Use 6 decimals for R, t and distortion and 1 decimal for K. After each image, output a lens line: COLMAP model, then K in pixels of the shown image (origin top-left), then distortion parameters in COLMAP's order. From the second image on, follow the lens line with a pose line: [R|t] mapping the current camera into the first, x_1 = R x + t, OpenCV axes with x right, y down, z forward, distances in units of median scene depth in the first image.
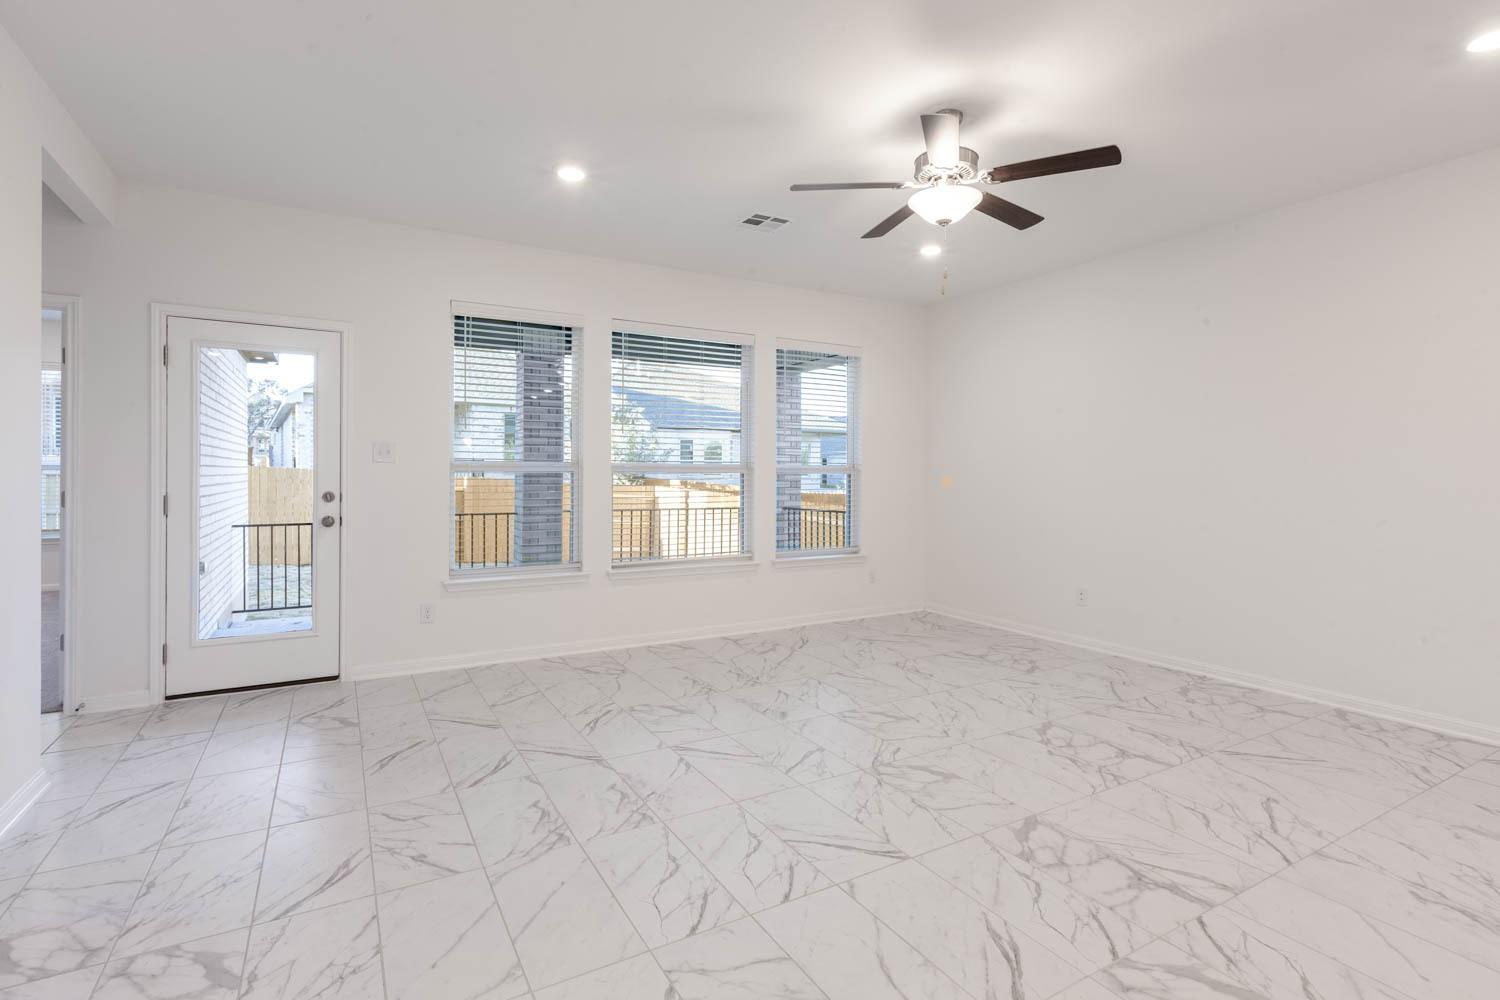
lens RADIAL K [[704.6, 0, 734.1], [0, 704.6, 478.6], [0, 0, 1]] dist [-0.001586, -0.000615]
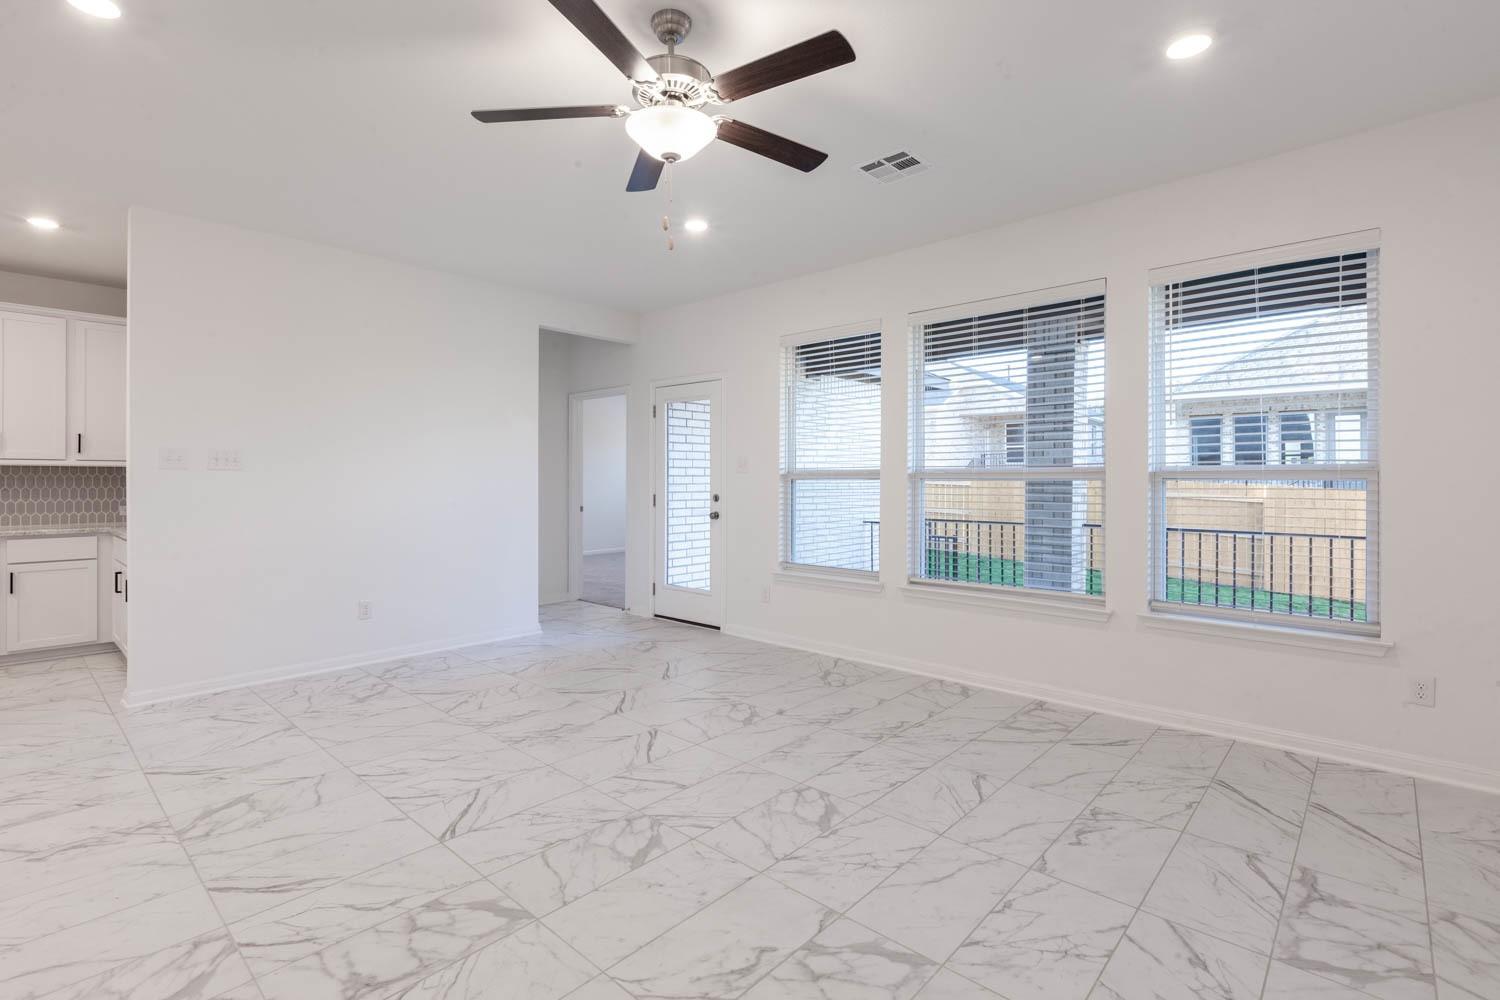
lens RADIAL K [[704.6, 0, 734.1], [0, 704.6, 478.6], [0, 0, 1]] dist [-0.001586, -0.000615]
pose [[0.298075, -0.005599, -0.954526, 0.922726], [-0.005691, 0.999955, -0.007642, -0.003193], [0.954526, 0.007711, 0.298029, 0.725121]]
